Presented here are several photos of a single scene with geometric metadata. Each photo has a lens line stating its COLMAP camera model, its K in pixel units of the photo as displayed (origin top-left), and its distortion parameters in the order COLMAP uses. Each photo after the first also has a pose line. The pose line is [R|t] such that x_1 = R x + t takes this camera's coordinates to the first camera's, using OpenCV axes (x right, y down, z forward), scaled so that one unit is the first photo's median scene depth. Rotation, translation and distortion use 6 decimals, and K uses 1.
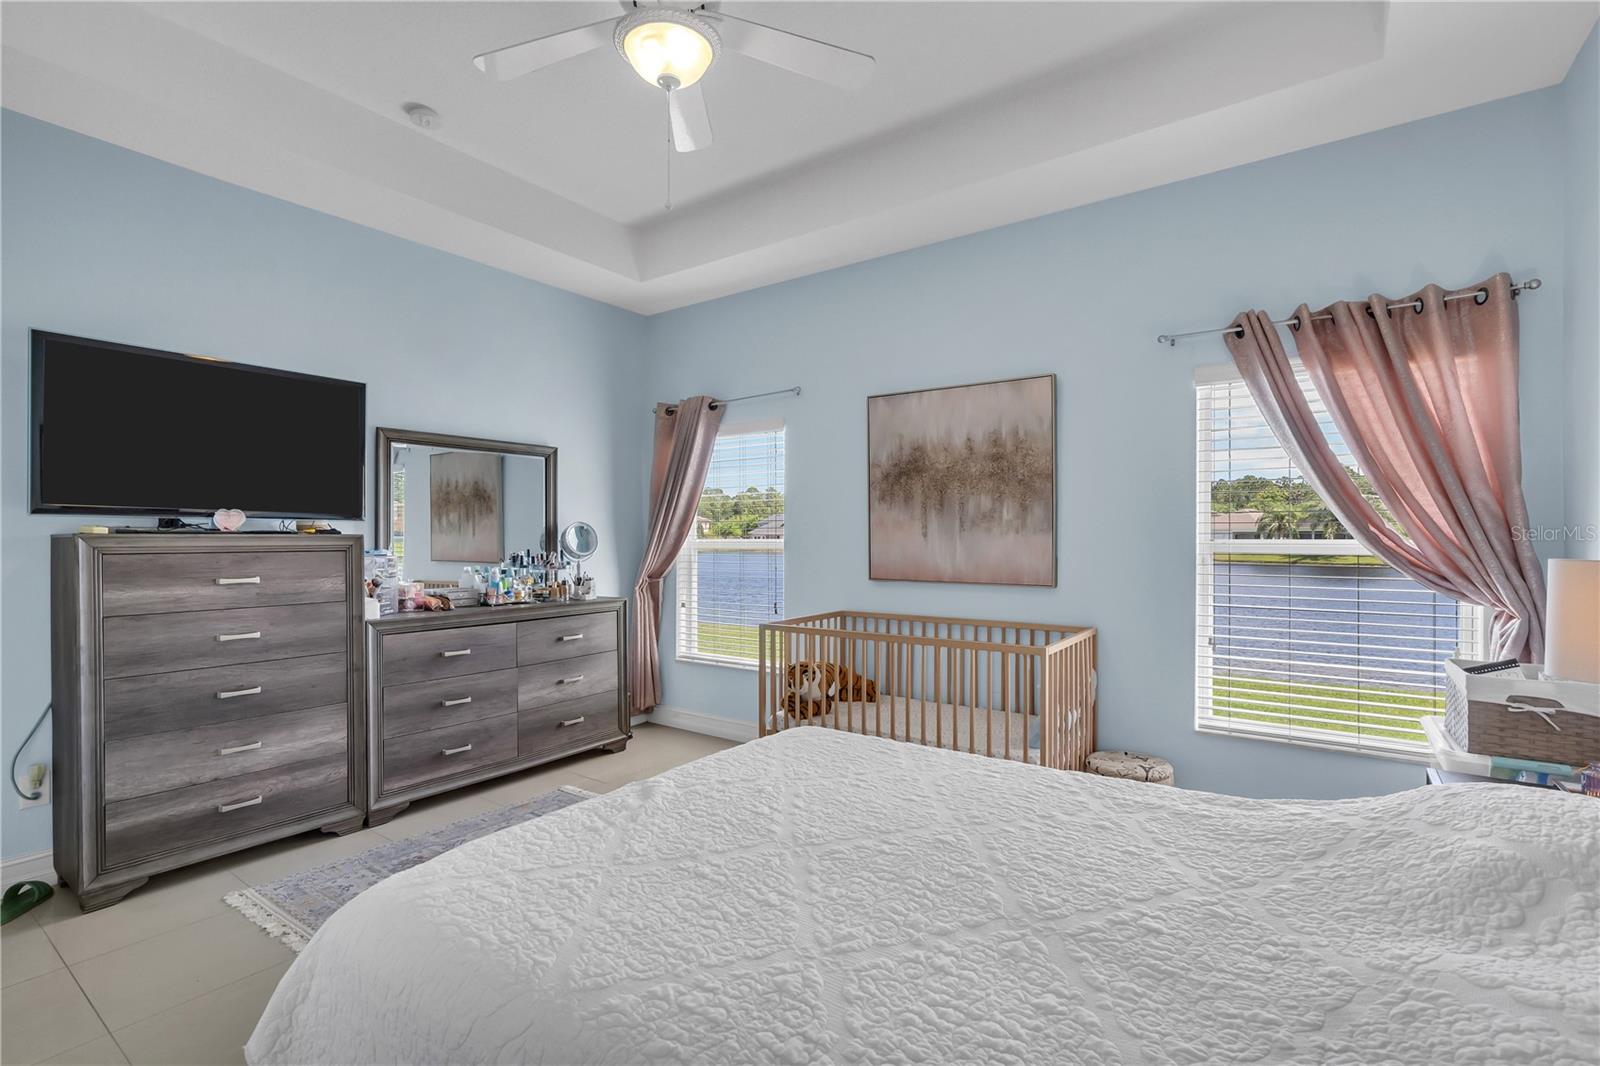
lens RADIAL K [[742.3, 0, 804.9], [0, 742.3, 533.2], [0, 0, 1]] dist [0.001185, 0.001667]
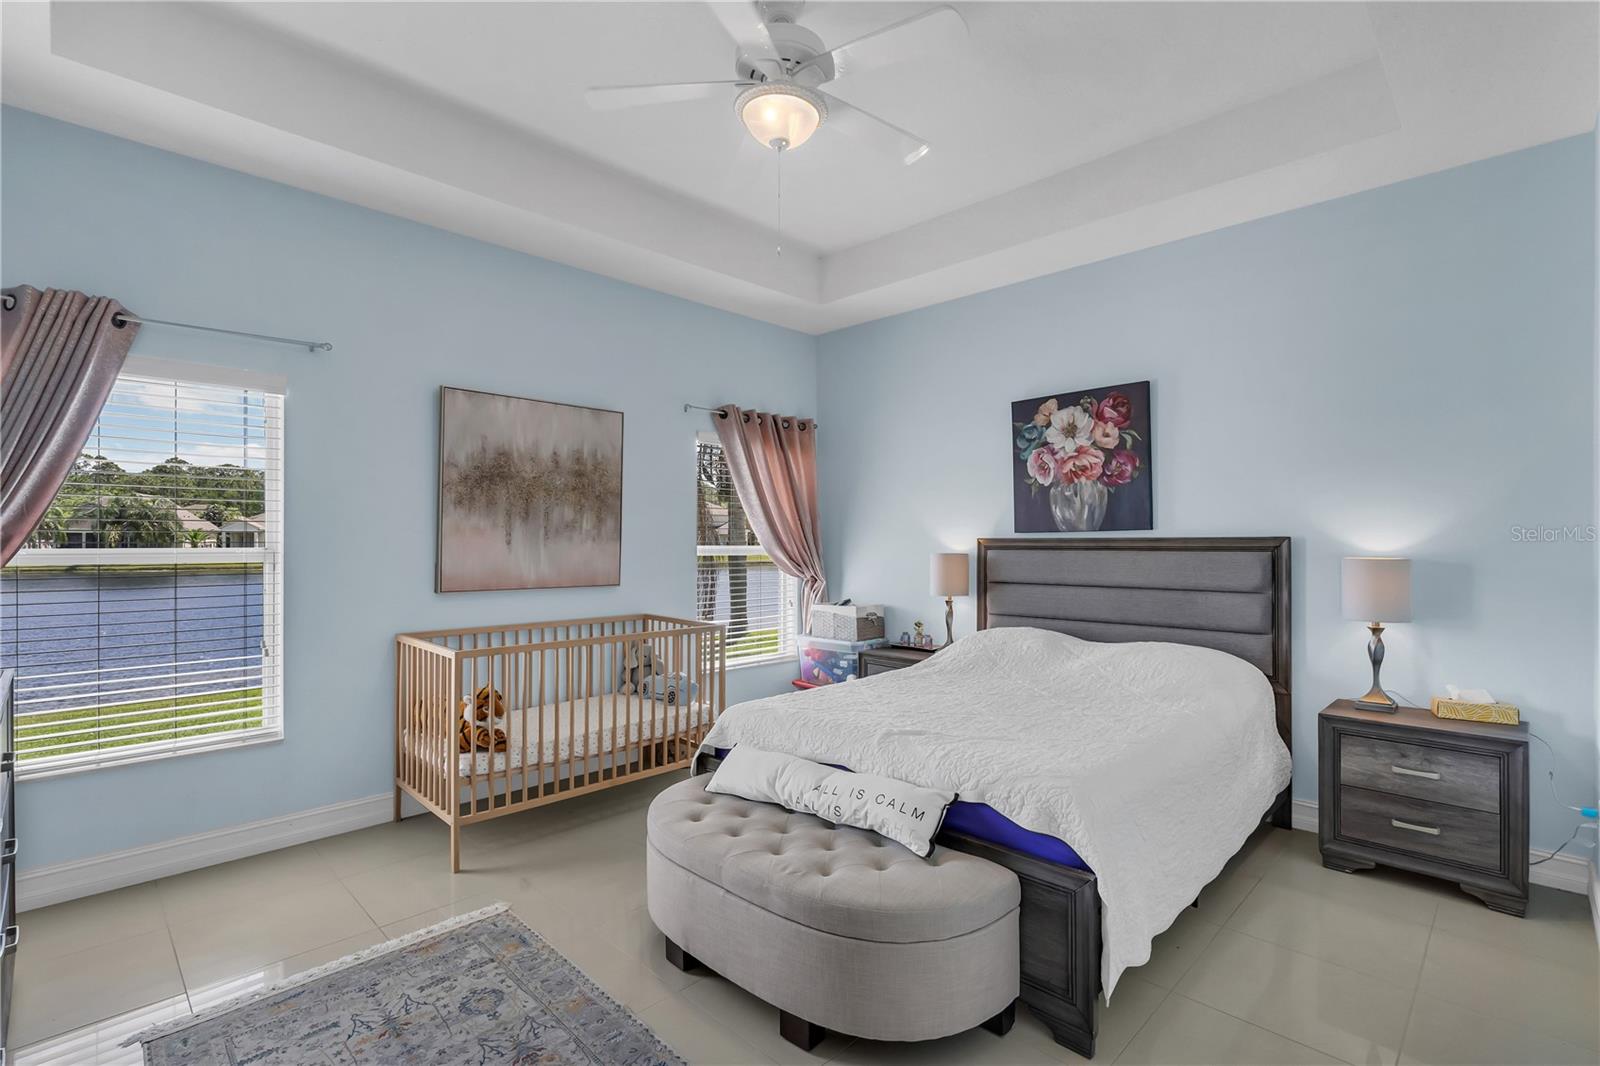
lens RADIAL K [[754.2, 0, 804.6], [0, 754.2, 537.1], [0, 0, 1]] dist [-0.011340, 0.002748]
pose [[0.152137, 0.008247, 0.988325, -0.787531], [-0.008989, 0.999935, -0.006961, -0.001606], [-0.988319, -0.007825, 0.152201, 0.473632]]
